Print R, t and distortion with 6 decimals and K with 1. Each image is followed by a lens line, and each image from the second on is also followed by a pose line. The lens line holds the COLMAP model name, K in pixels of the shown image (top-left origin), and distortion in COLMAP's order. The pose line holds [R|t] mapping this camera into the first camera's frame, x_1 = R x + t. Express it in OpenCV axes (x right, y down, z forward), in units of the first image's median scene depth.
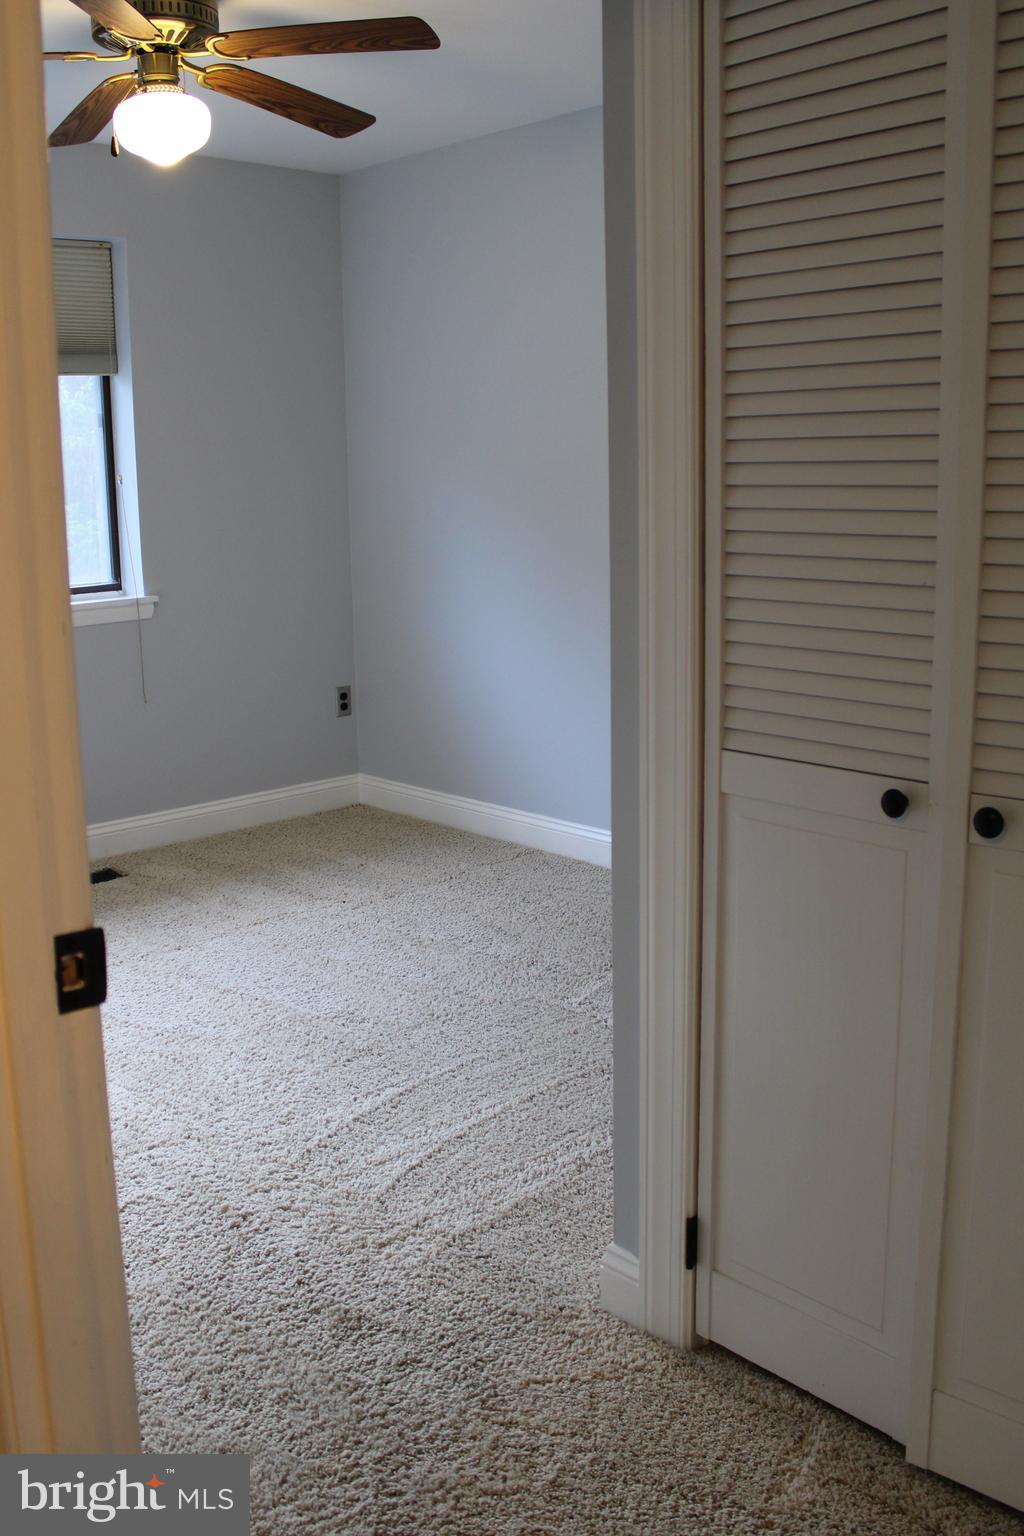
lens RADIAL K [[1419.1, 0, 450.7], [0, 1419.1, 742.8], [0, 0, 1]] dist [-0.178679, 0.191153]
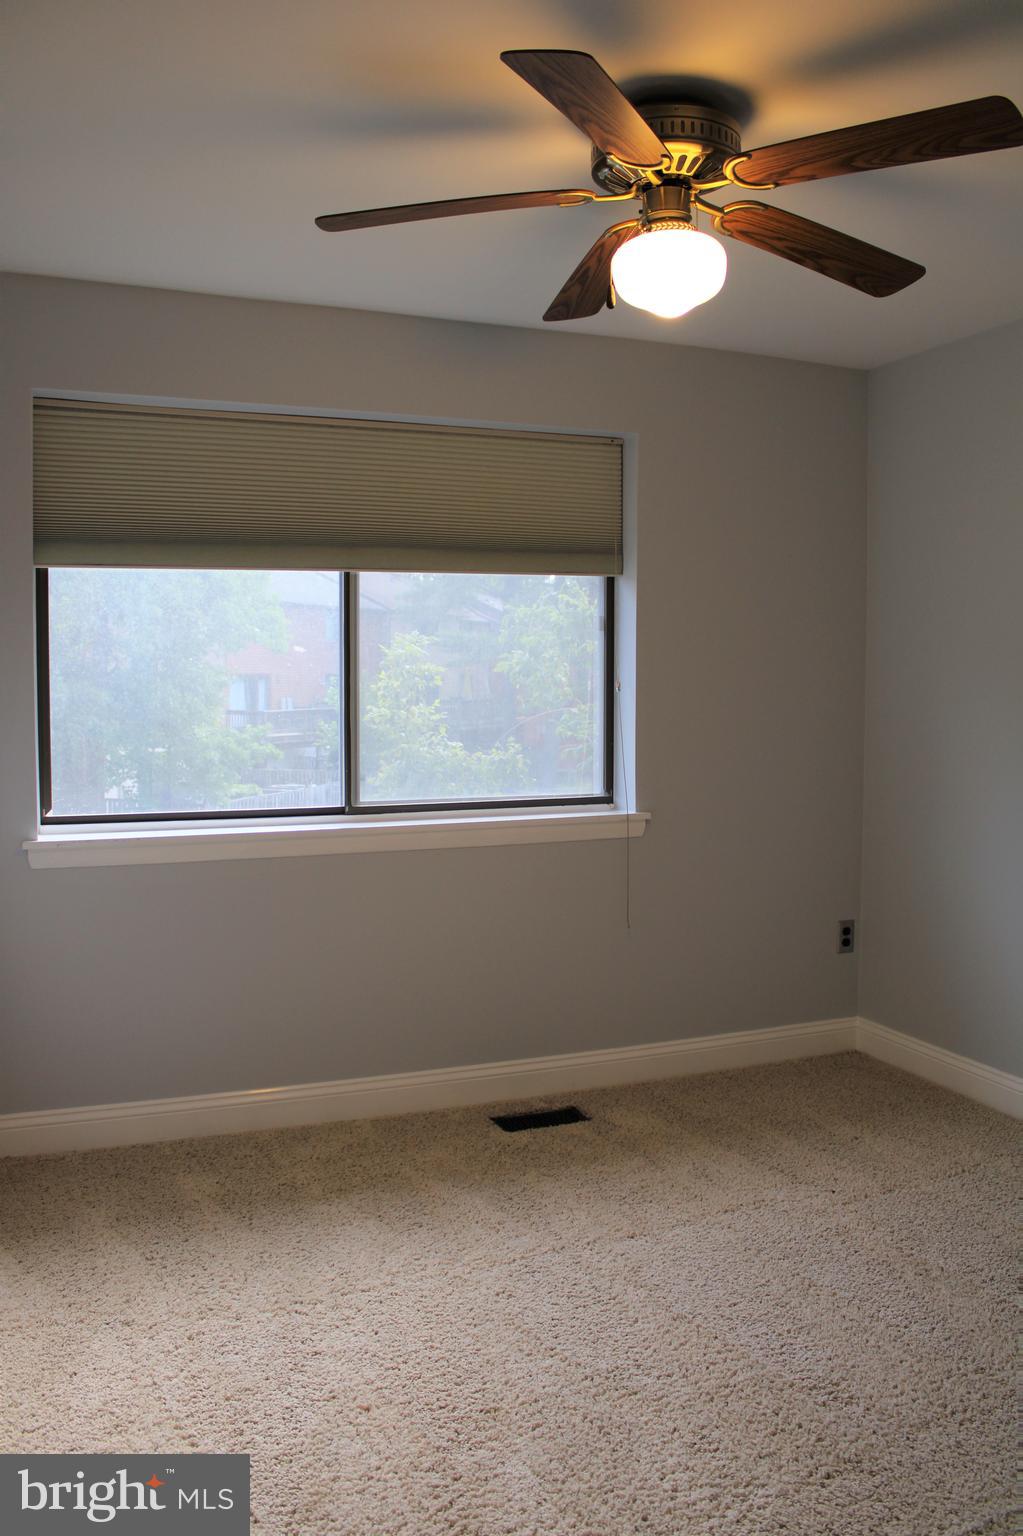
lens RADIAL K [[1335.3, 0, 509.0], [0, 1335.3, 779.8], [0, 0, 1]] dist [-0.163857, 0.162167]
pose [[0.946892, 0.049061, -0.317788, -0.029635], [-0.085226, 0.991238, -0.100912, -0.046810], [0.310053, 0.122636, 0.942776, 0.223702]]
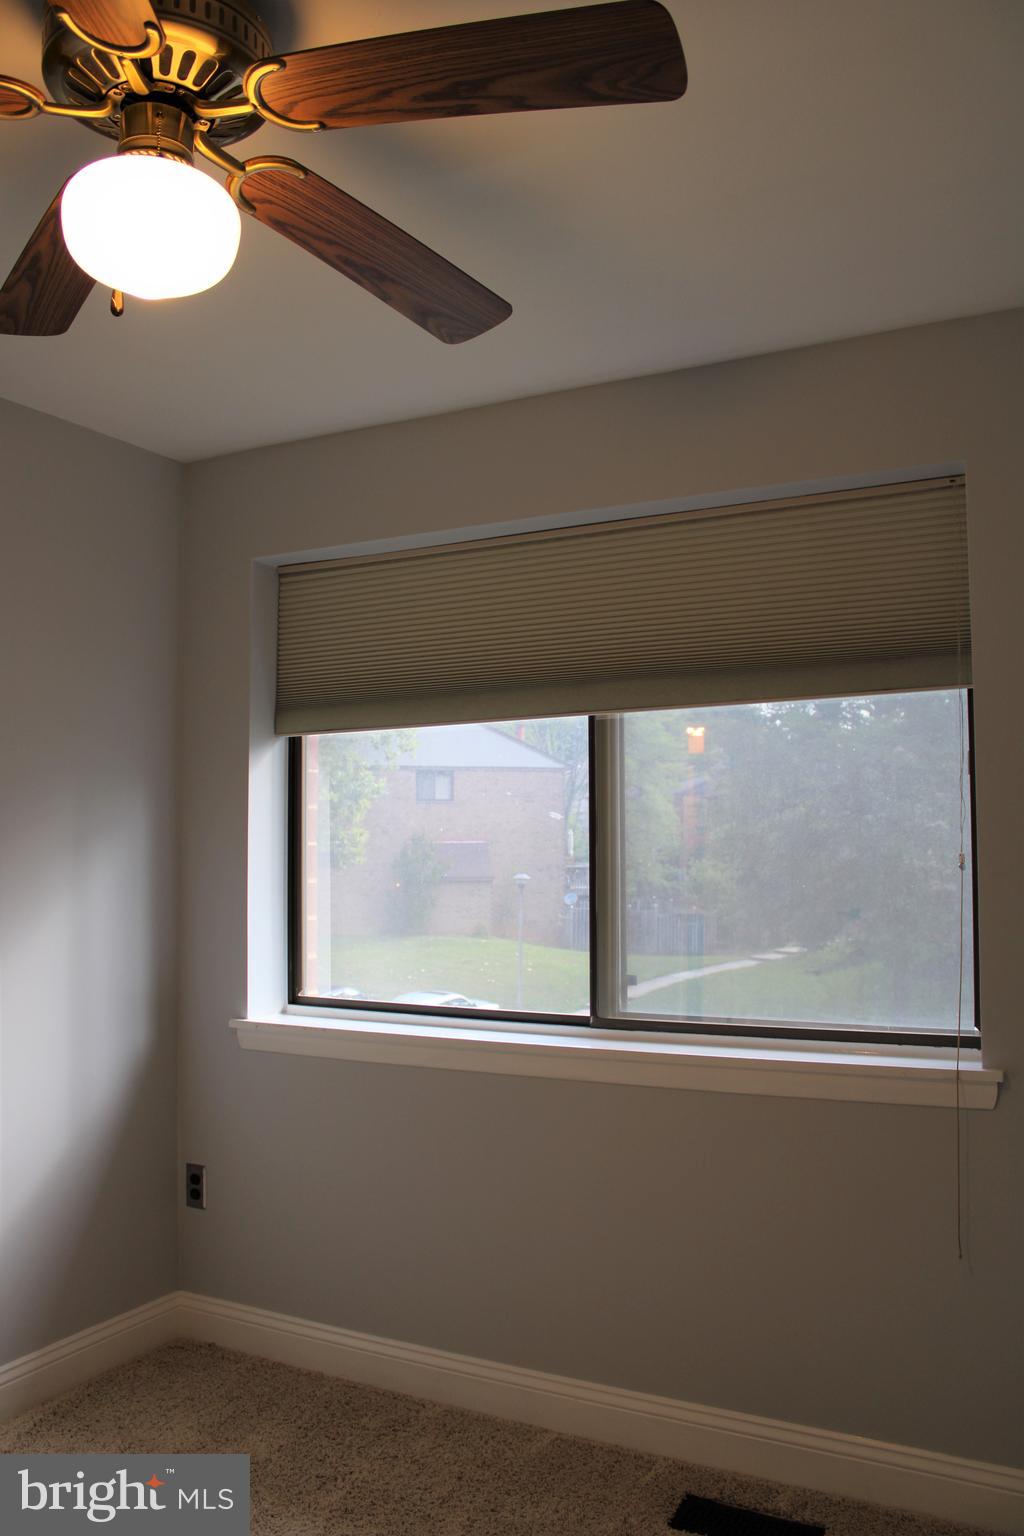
lens RADIAL K [[1298.7, 0, 512.0], [0, 1298.7, 768.0], [0, 0, 1]] dist [-0.150900, 0.114961]
pose [[0.330454, -0.037468, -0.943078, 0.326203], [-0.188645, 0.976427, -0.104894, -0.213262], [0.924778, 0.212570, 0.315596, 1.022970]]
